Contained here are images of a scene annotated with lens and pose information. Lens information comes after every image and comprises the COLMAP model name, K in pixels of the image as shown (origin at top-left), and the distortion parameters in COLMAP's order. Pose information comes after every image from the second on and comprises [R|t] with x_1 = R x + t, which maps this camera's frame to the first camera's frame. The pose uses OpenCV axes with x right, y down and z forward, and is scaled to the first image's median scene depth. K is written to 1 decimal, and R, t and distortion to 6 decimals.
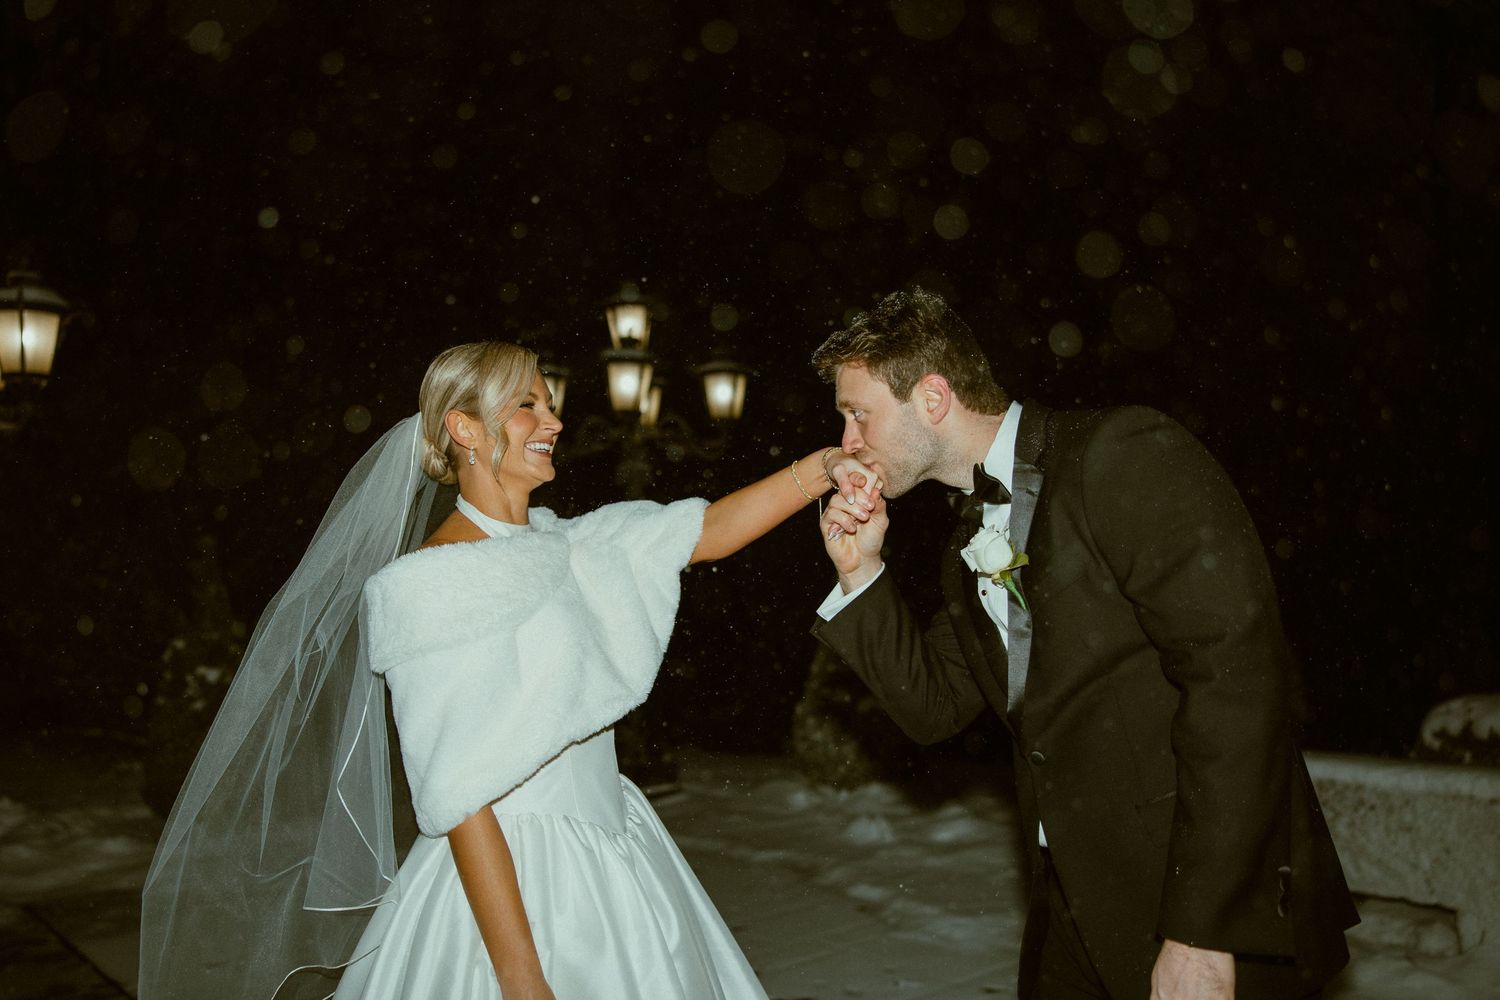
lens RADIAL K [[1344.5, 0, 750.0], [0, 1344.5, 500.0], [0, 0, 1]] dist [0.009387, 0.000534]
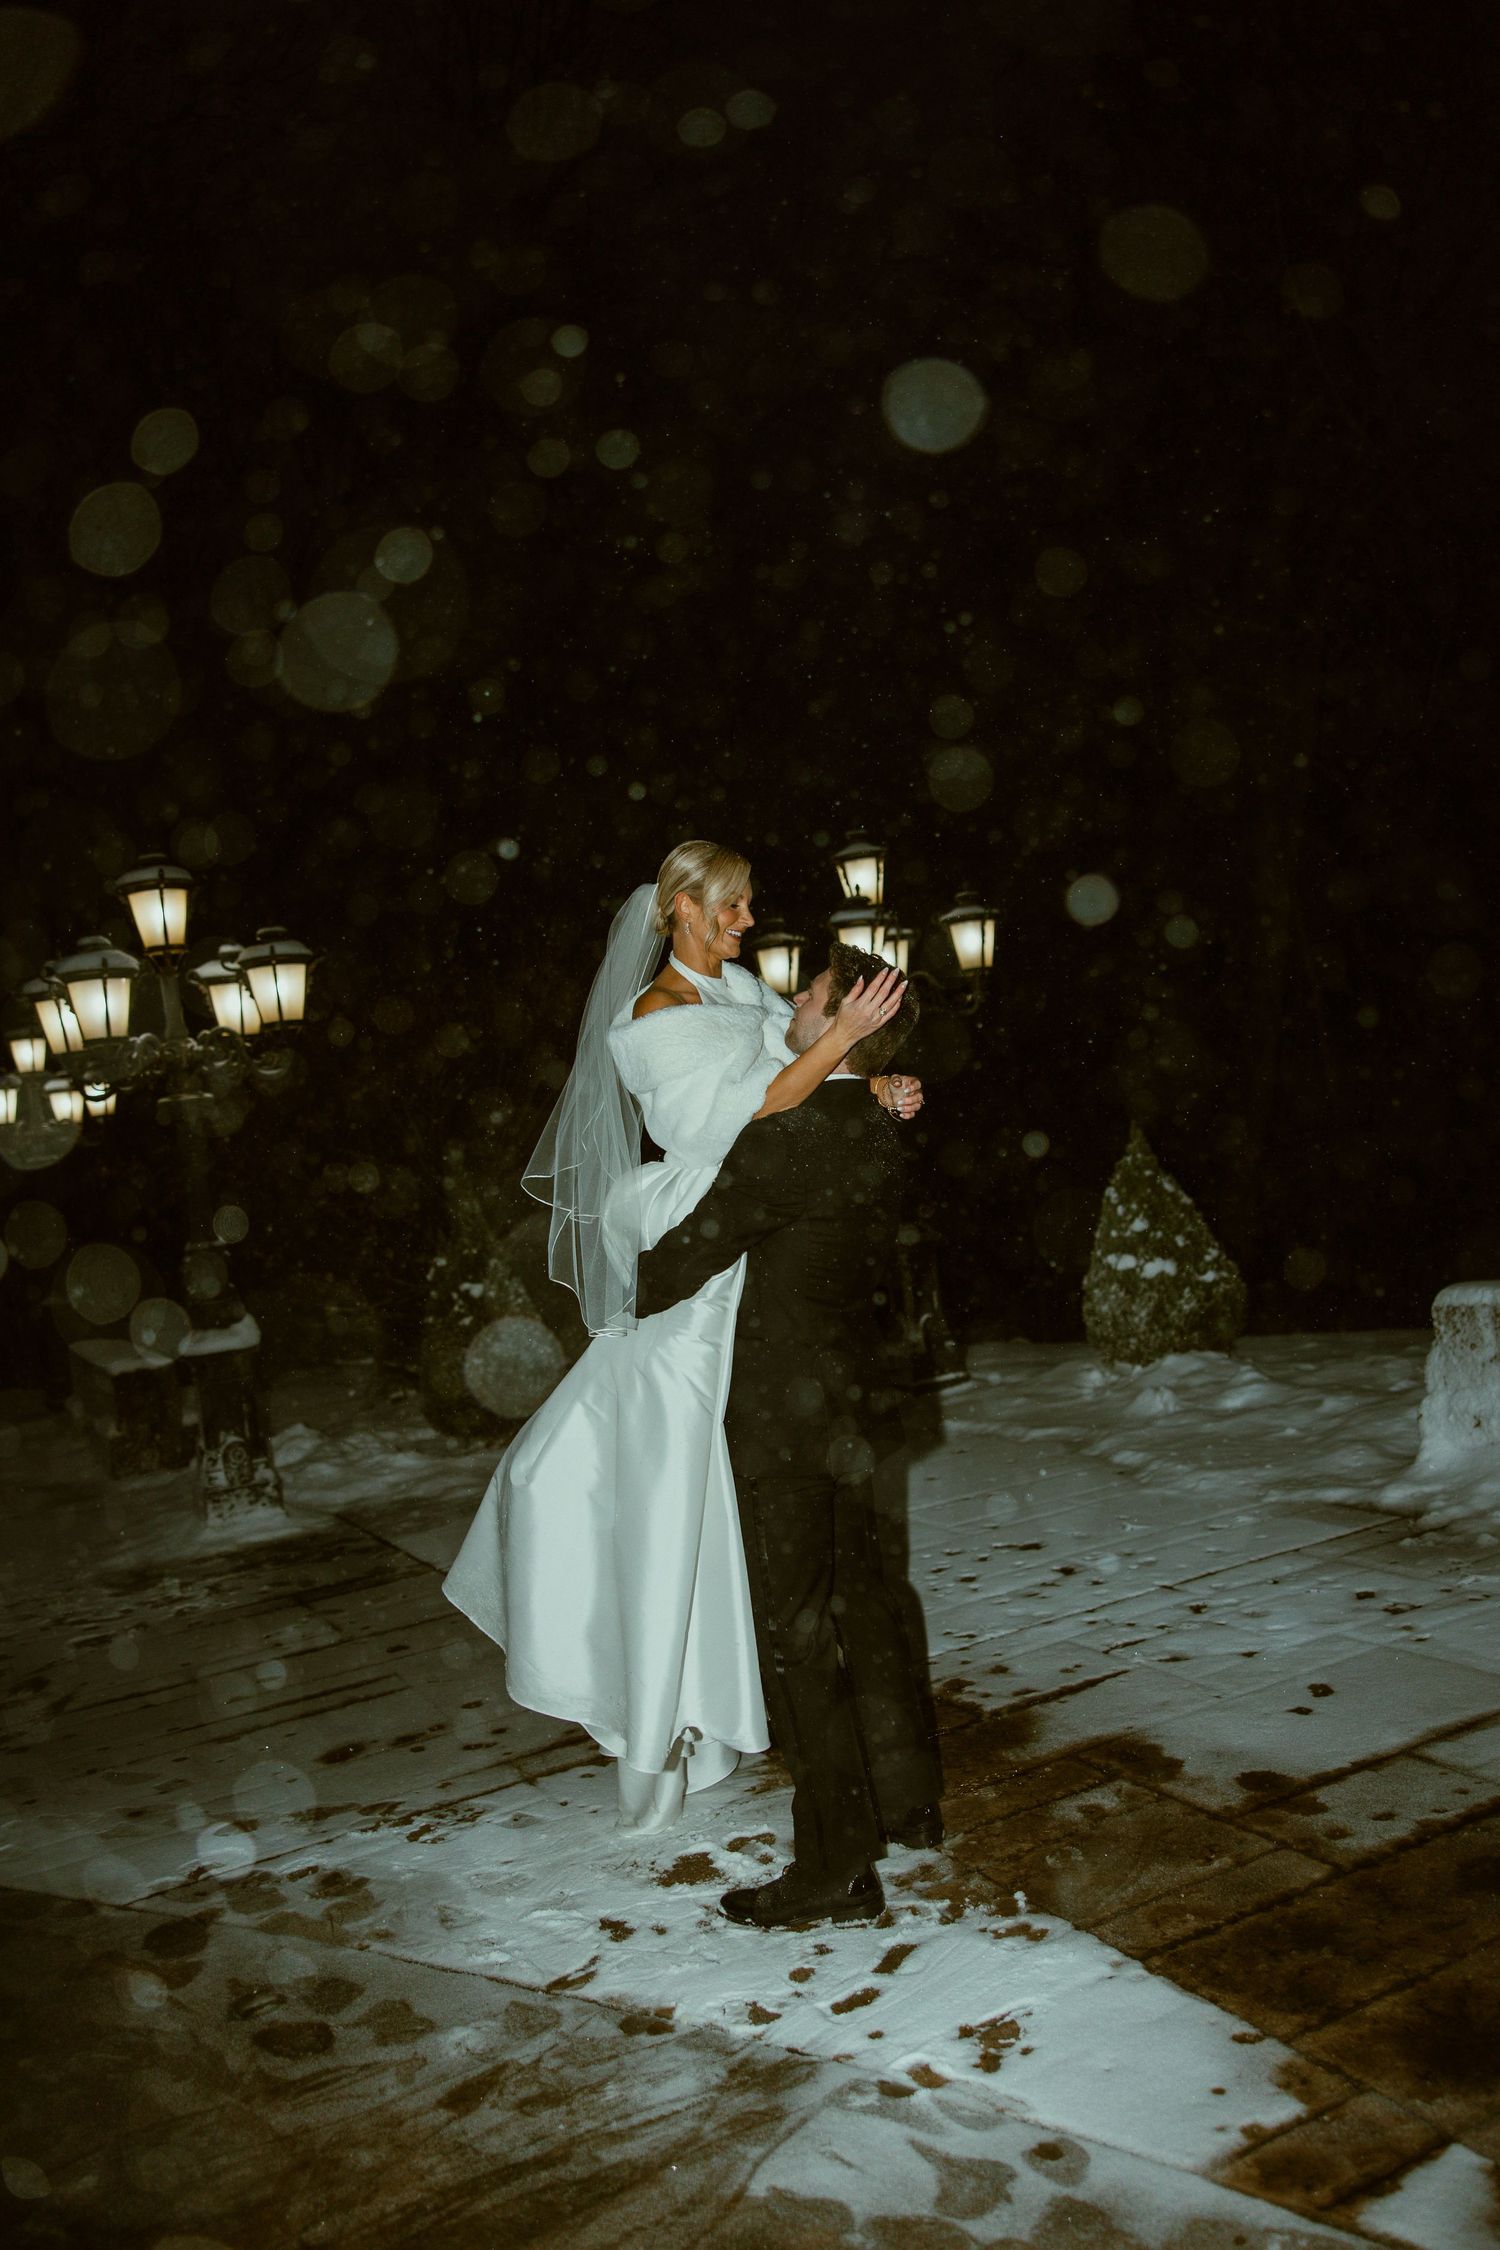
lens RADIAL K [[1815.7, 0, 750.0], [0, 1815.7, 1125.0], [0, 0, 1]] dist [-0.001305, -0.000083]
pose [[0.972165, -0.092477, -0.215276, 0.099649], [0.103478, 0.993812, 0.040378, -0.024962], [0.210209, -0.061530, 0.975718, -0.264438]]
